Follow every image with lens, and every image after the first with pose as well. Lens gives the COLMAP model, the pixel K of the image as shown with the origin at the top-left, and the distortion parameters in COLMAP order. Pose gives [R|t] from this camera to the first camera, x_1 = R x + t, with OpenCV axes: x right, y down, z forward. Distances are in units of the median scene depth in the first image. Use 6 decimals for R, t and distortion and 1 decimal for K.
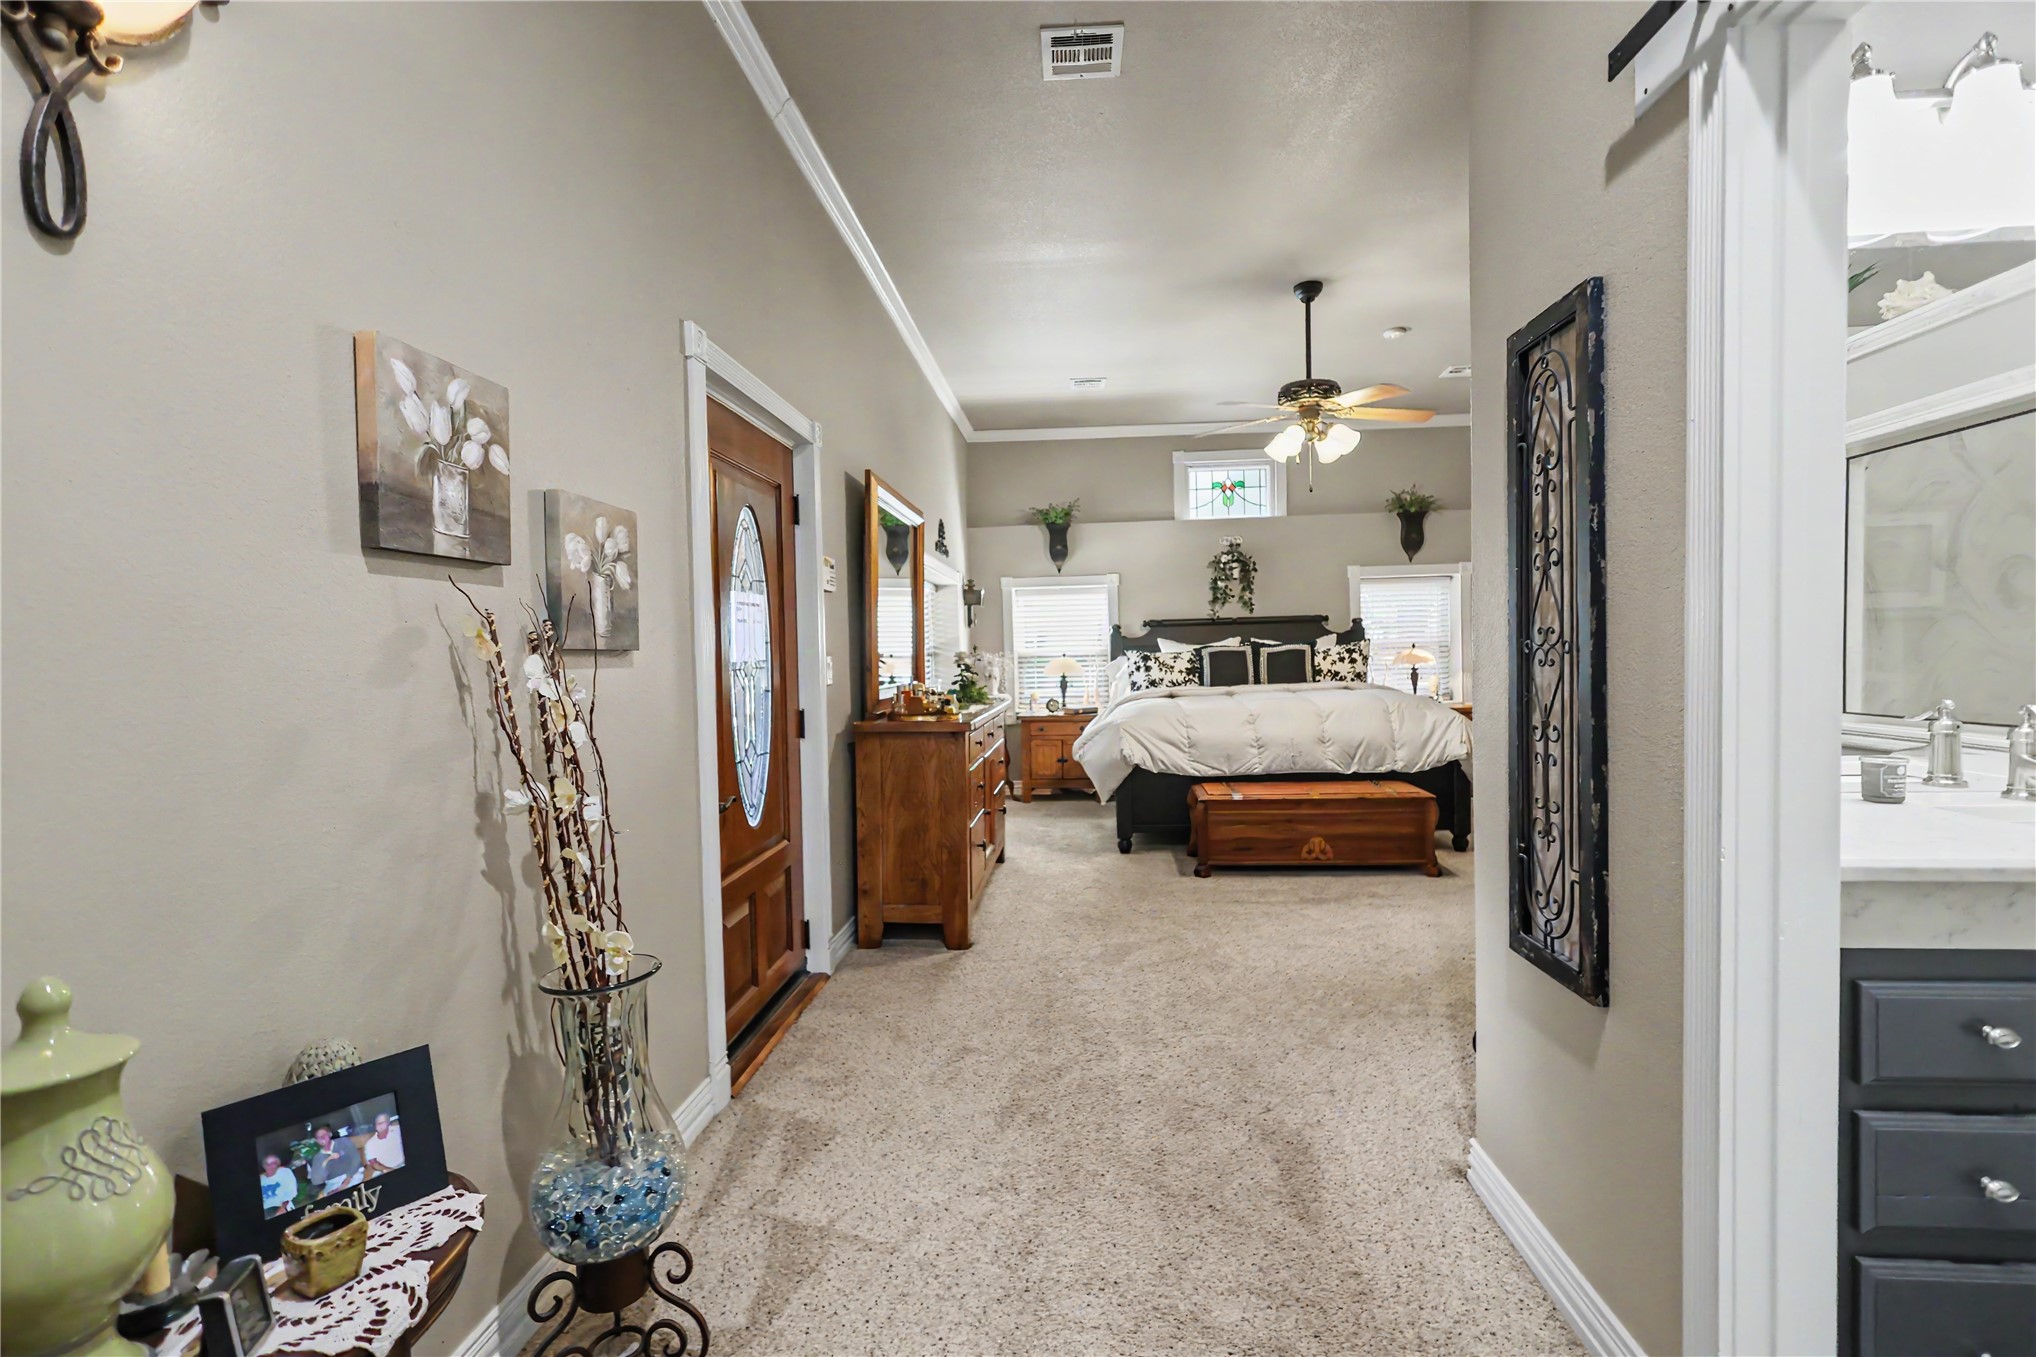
lens RADIAL K [[936.7, 0, 1021.4], [0, 936.7, 675.1], [0, 0, 1]] dist [0.000171, 0.000539]
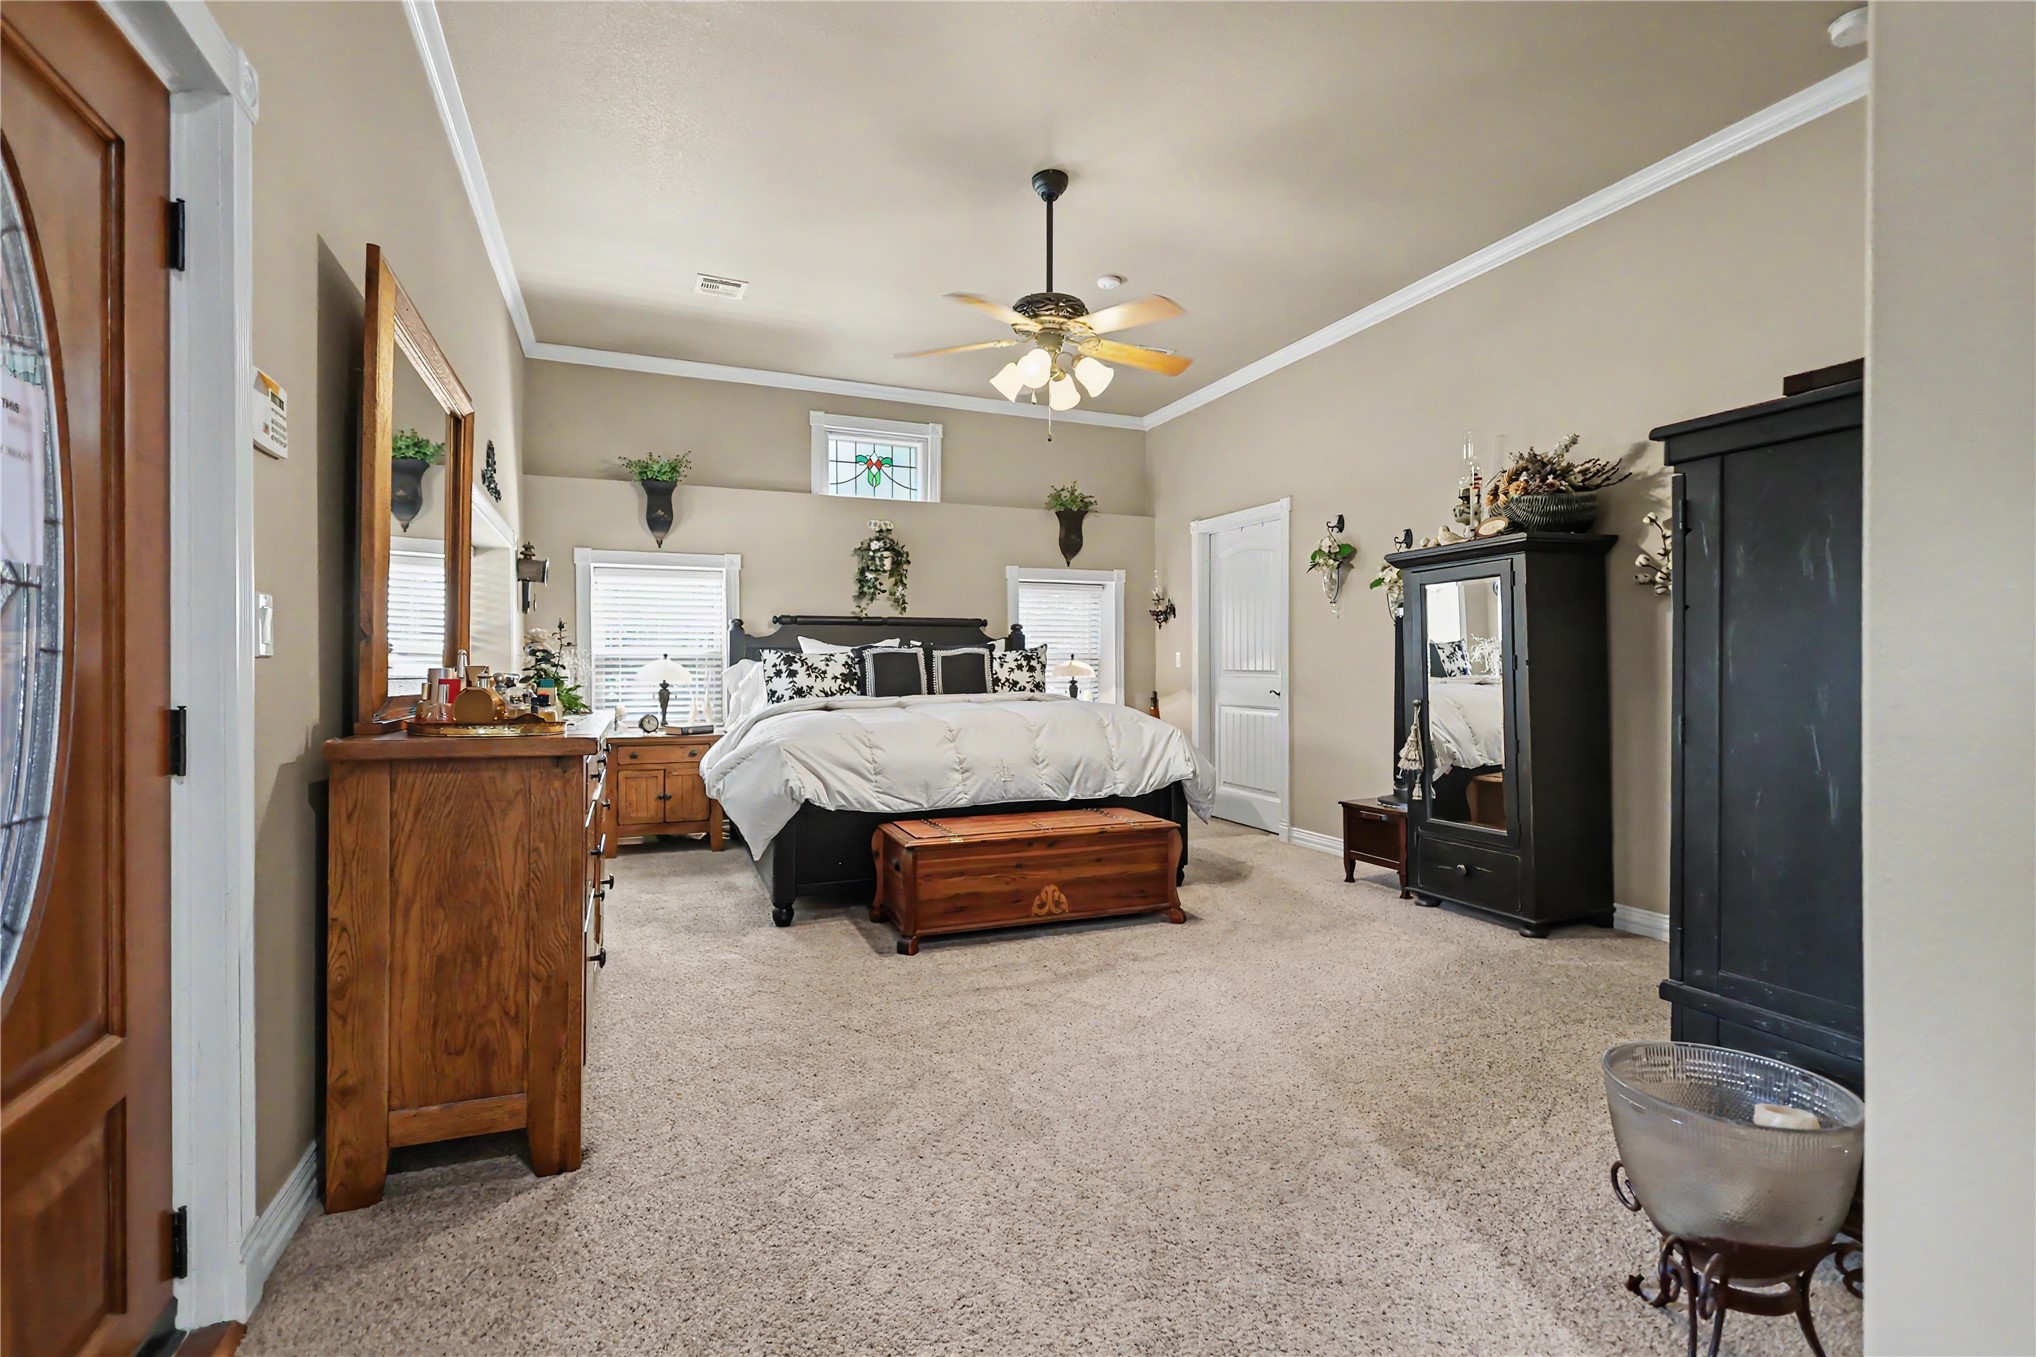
lens RADIAL K [[936.7, 0, 1012.0], [0, 936.7, 677.9], [0, 0, 1]] dist [0.000171, 0.000539]
pose [[0.896071, 0.017723, 0.443557, -0.061715], [-0.006071, 0.999599, -0.027676, 0.023615], [-0.443870, 0.022107, 0.895819, 0.327497]]
